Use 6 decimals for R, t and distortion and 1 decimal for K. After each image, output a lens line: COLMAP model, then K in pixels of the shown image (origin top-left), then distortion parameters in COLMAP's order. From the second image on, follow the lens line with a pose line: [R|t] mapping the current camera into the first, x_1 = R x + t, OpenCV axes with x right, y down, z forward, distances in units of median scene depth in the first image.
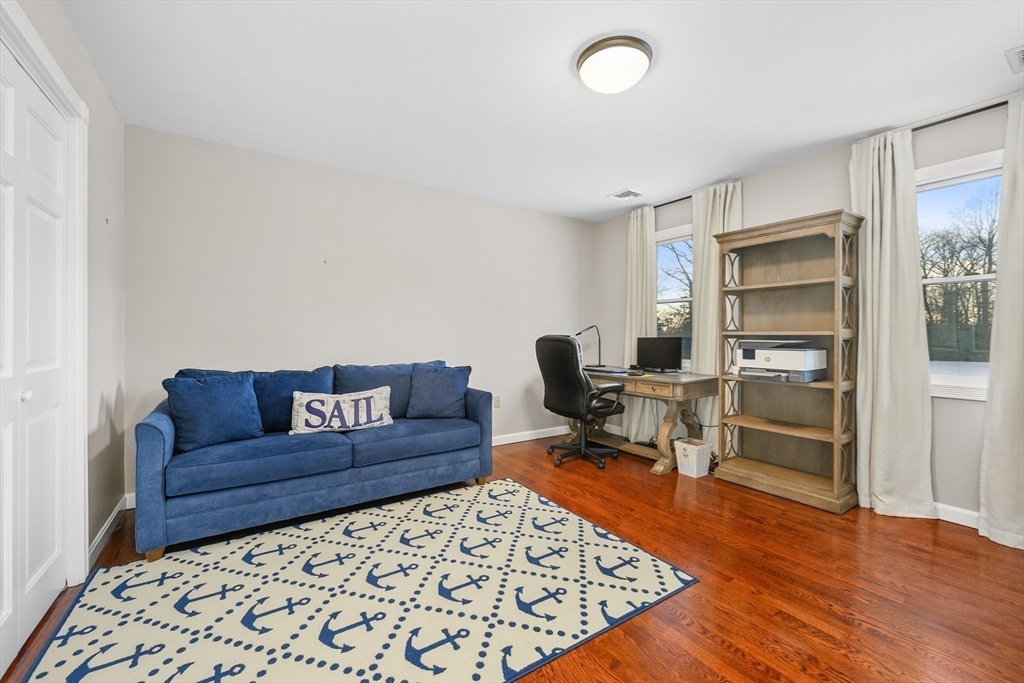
lens RADIAL K [[415.9, 0, 512.0], [0, 415.9, 341.5], [0, 0, 1]] dist [0.000710, -0.000129]
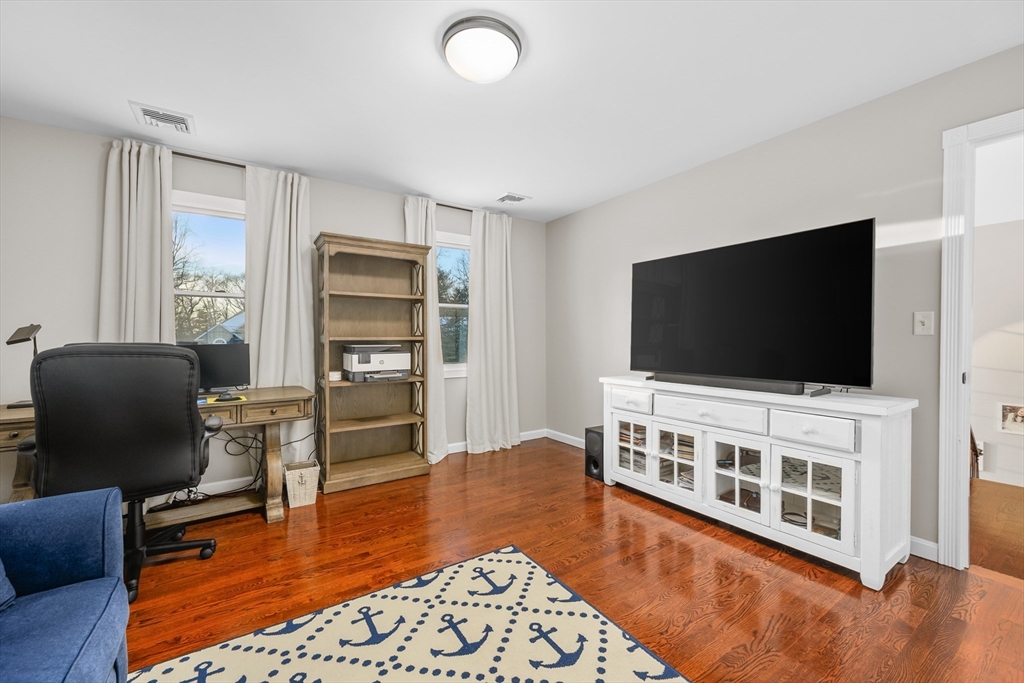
lens RADIAL K [[402.5, 0, 511.2], [0, 402.5, 354.0], [0, 0, 1]] dist [-0.017864, 0.000003]
pose [[-0.005004, -0.036916, 0.999306, -0.489155], [0.021363, 0.999086, 0.037014, -0.012902], [-0.999759, 0.021533, -0.004211, 0.712277]]
